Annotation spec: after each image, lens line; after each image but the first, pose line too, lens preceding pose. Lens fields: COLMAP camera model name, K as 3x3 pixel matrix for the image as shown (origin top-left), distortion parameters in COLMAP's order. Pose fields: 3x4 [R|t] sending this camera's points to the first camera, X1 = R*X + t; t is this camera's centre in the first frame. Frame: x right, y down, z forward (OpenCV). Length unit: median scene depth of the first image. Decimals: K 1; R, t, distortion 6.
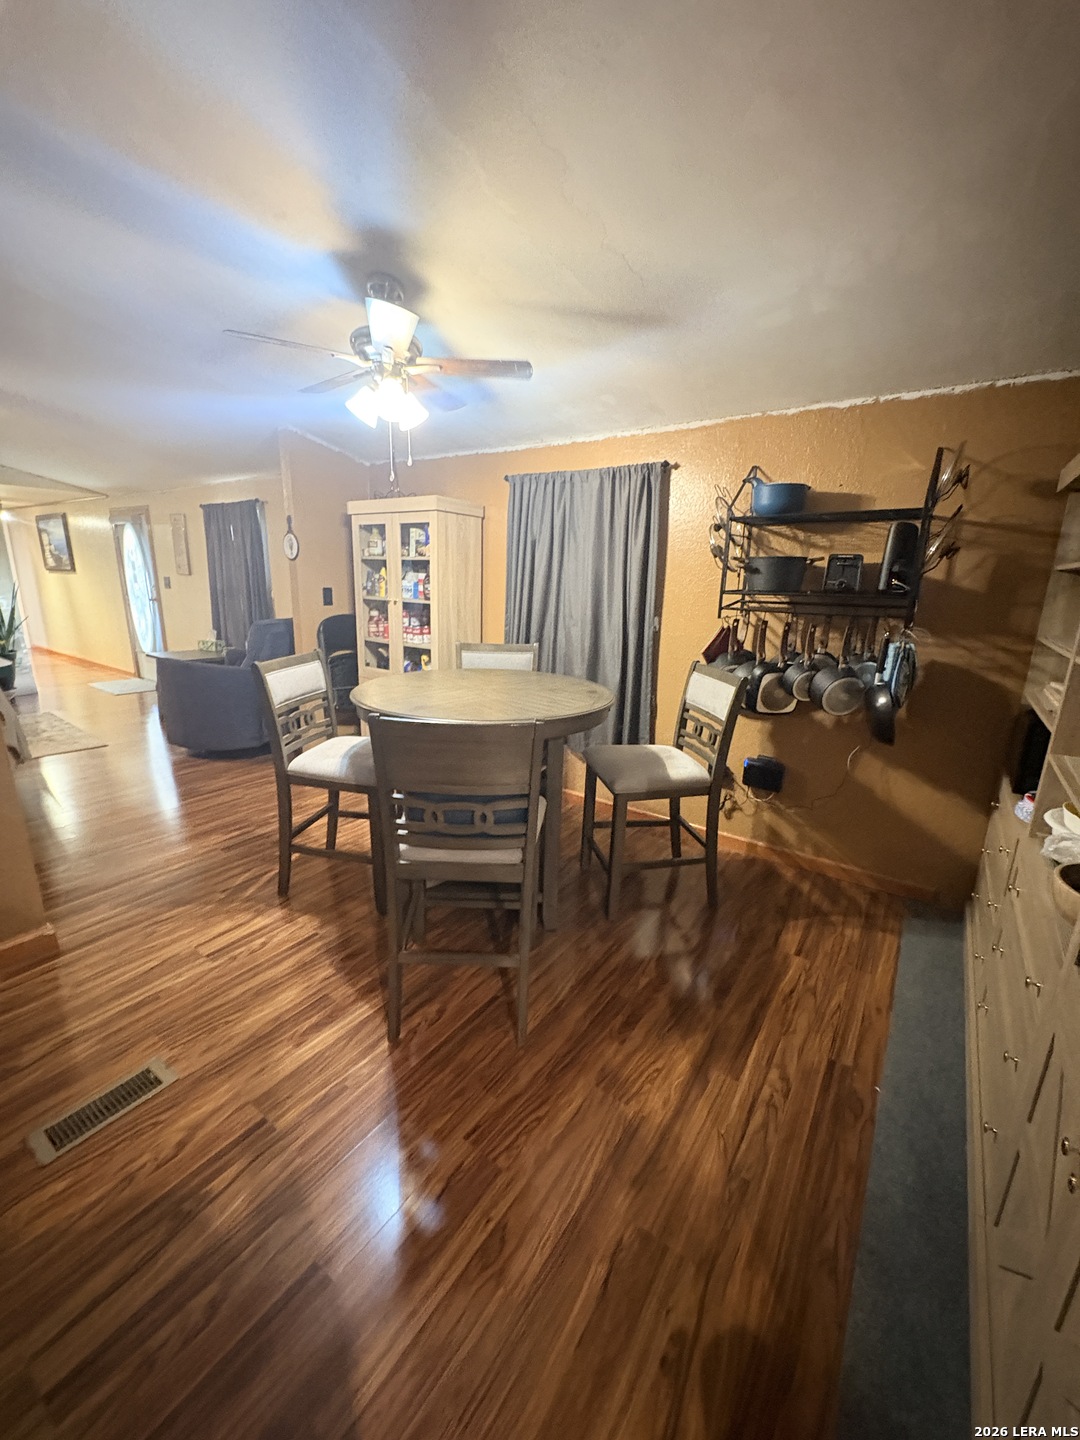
lens RADIAL K [[570.6, 0, 539.8], [0, 570.6, 718.0], [0, 0, 1]] dist [0.000379, 0.000003]
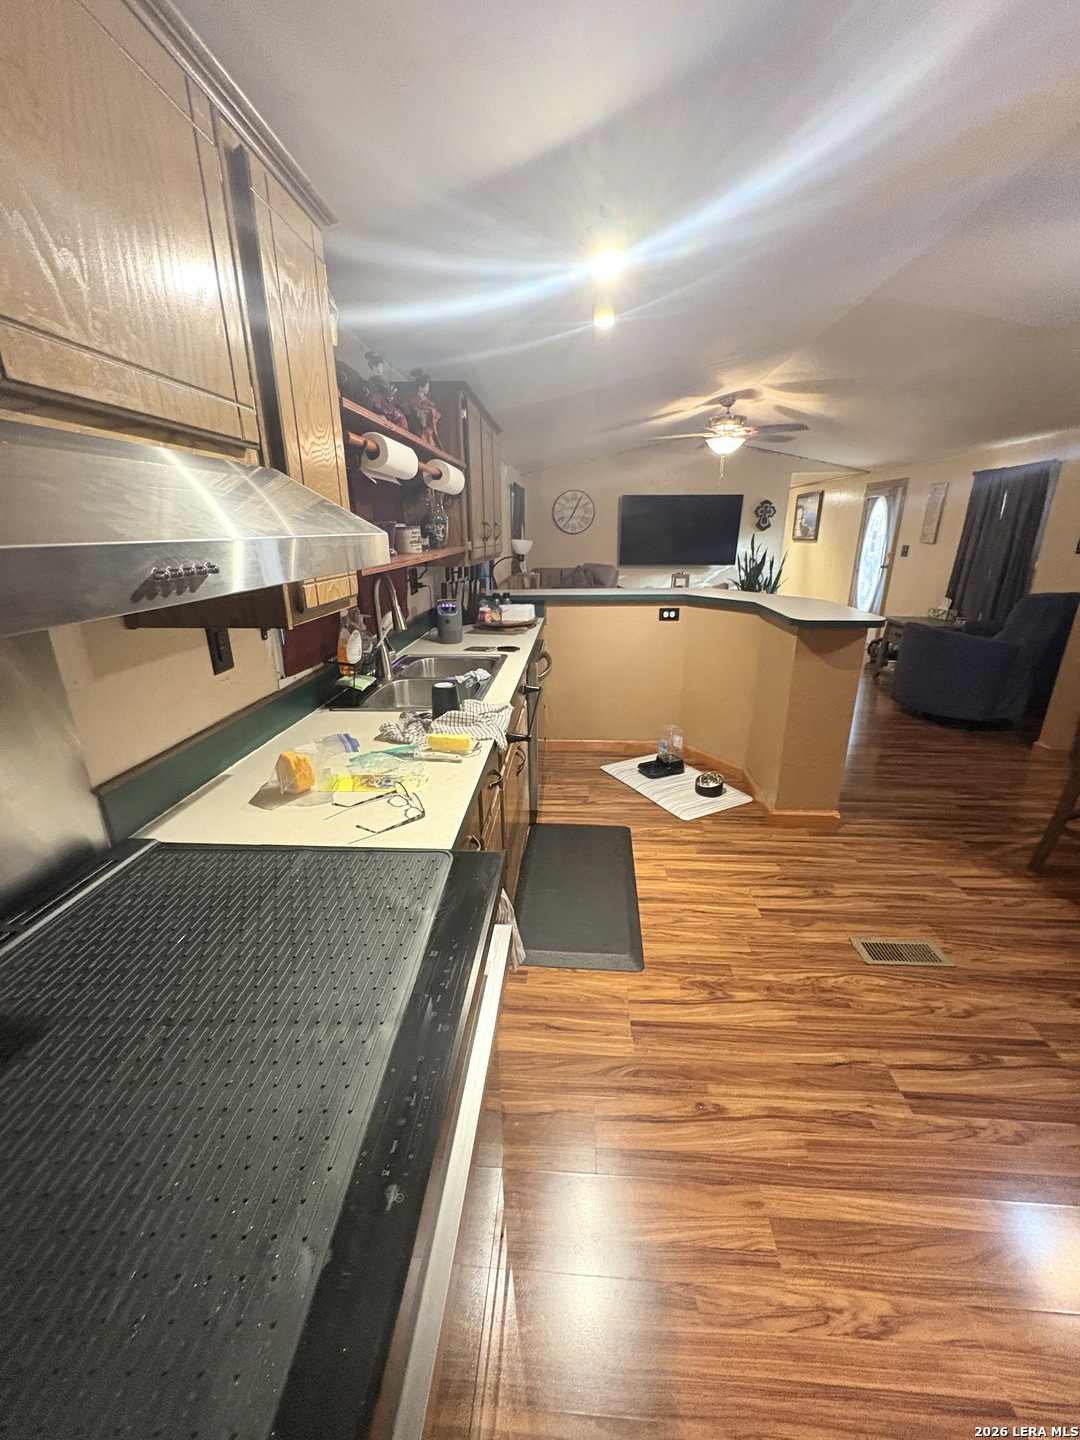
lens RADIAL K [[570.6, 0, 537.1], [0, 570.6, 719.4], [0, 0, 1]] dist [0.000379, 0.000003]
pose [[0.521771, 0.243931, -0.817467, -0.065728], [-0.192770, 0.967176, 0.165563, 0.023816], [0.831020, 0.071197, 0.551667, -0.141679]]
